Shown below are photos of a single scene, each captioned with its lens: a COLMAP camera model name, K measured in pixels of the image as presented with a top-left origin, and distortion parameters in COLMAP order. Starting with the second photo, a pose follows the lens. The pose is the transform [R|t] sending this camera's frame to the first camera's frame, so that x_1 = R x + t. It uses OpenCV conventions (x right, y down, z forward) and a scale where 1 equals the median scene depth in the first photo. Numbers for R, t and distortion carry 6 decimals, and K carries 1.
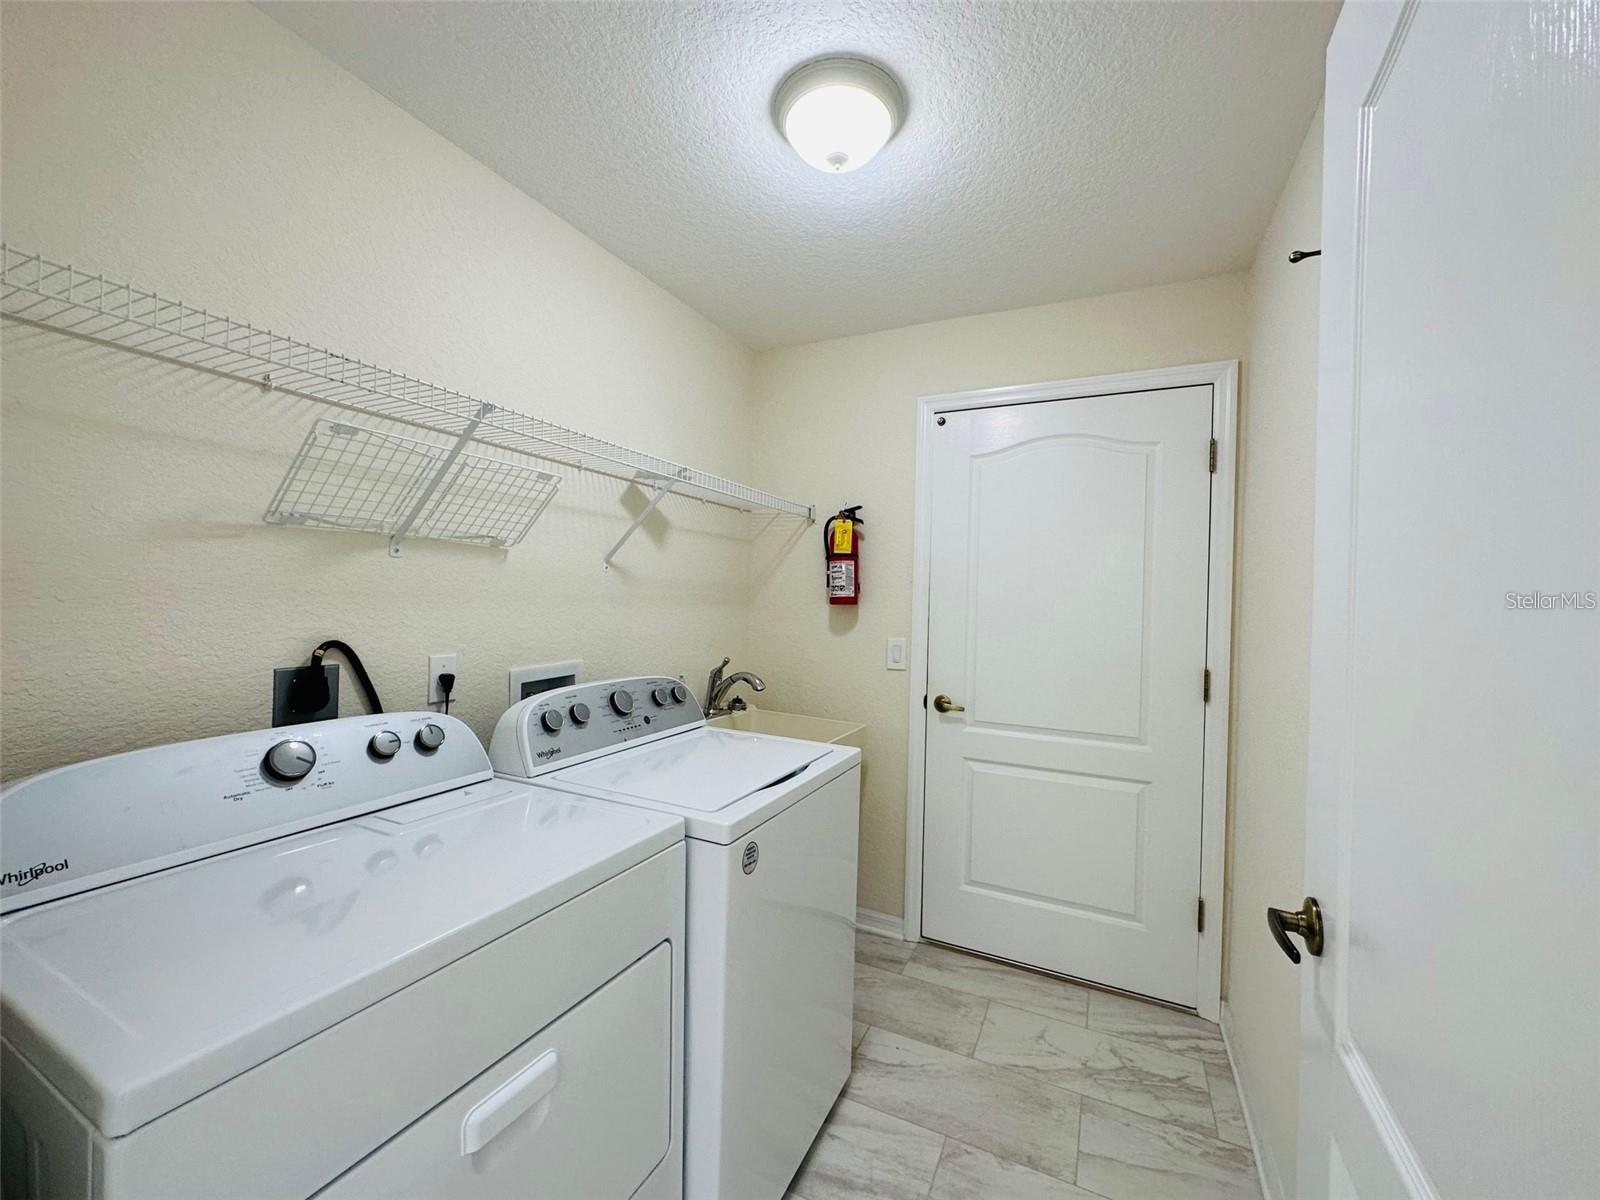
lens RADIAL K [[635.3, 0, 806.2], [0, 635.3, 600.9], [0, 0, 1]] dist [-0.000655, -0.000237]
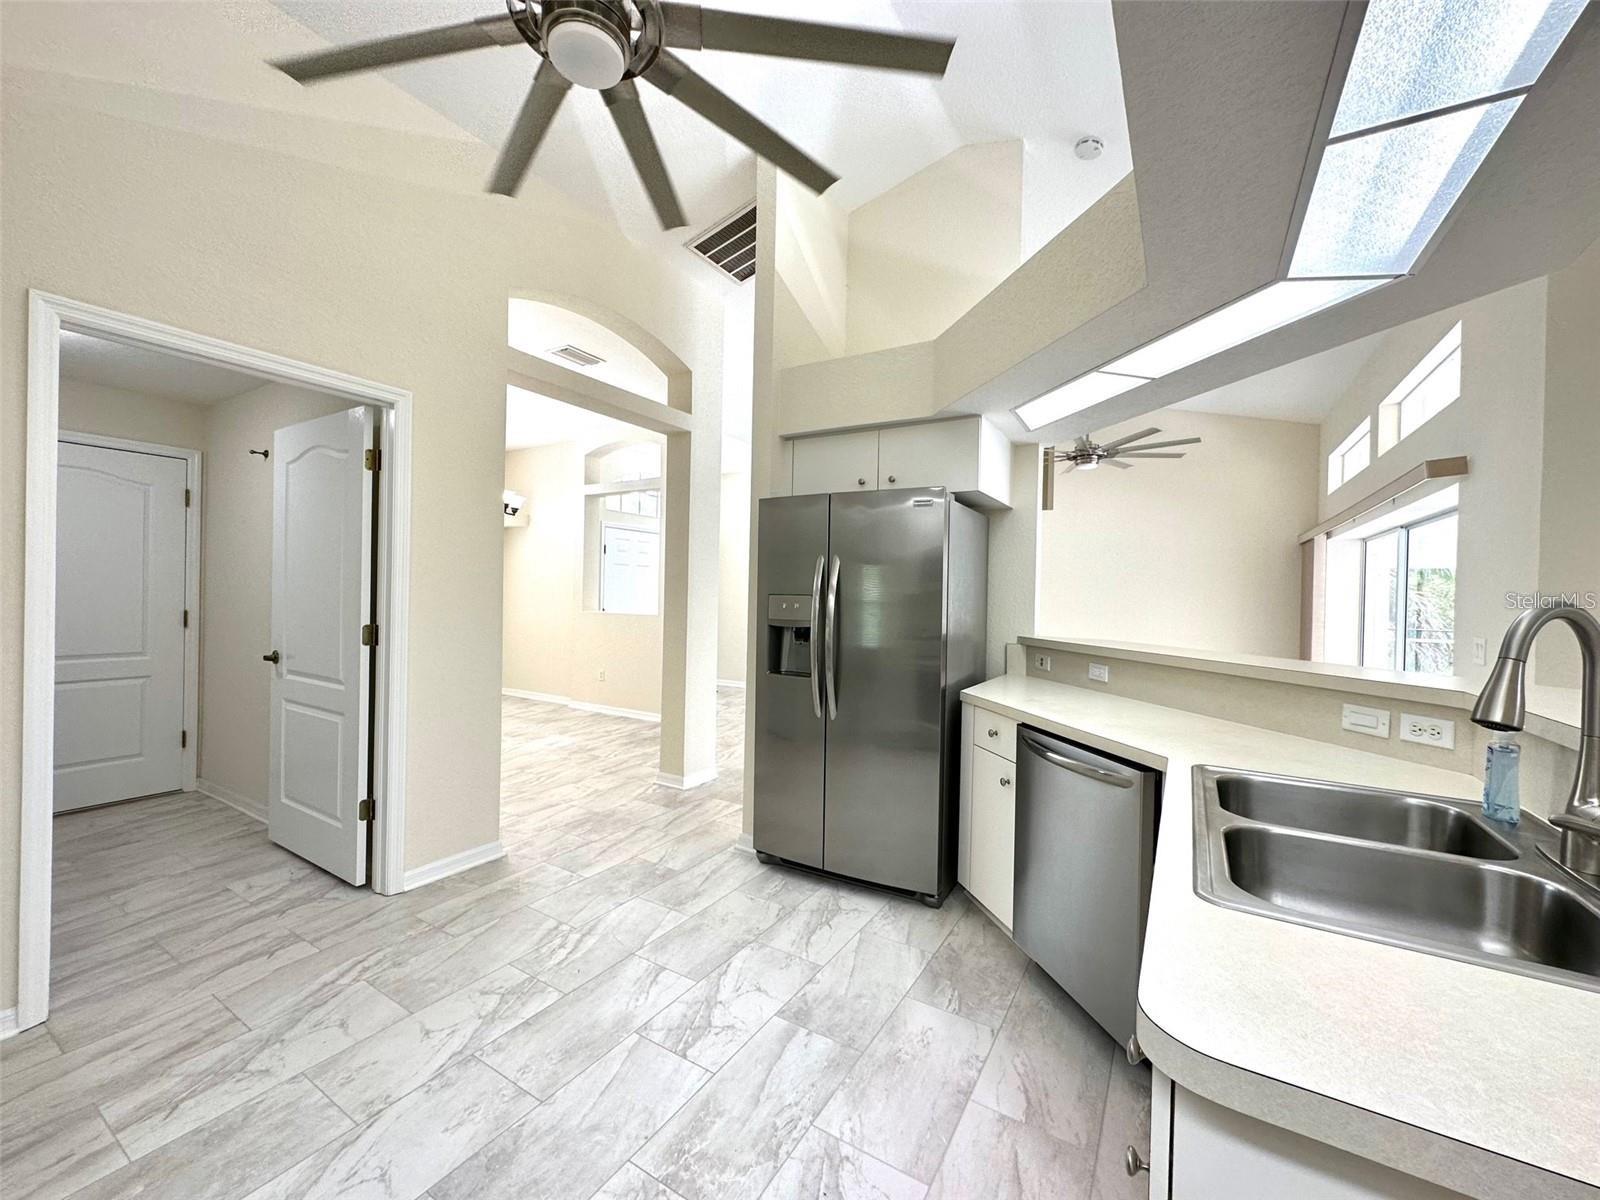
lens RADIAL K [[635.3, 0, 807.9], [0, 635.3, 599.6], [0, 0, 1]] dist [-0.000655, -0.000237]
pose [[0.088265, -0.026298, 0.995750, -1.125523], [-0.014436, 0.999513, 0.027677, -0.003824], [-0.995992, -0.016817, 0.087843, -1.050777]]
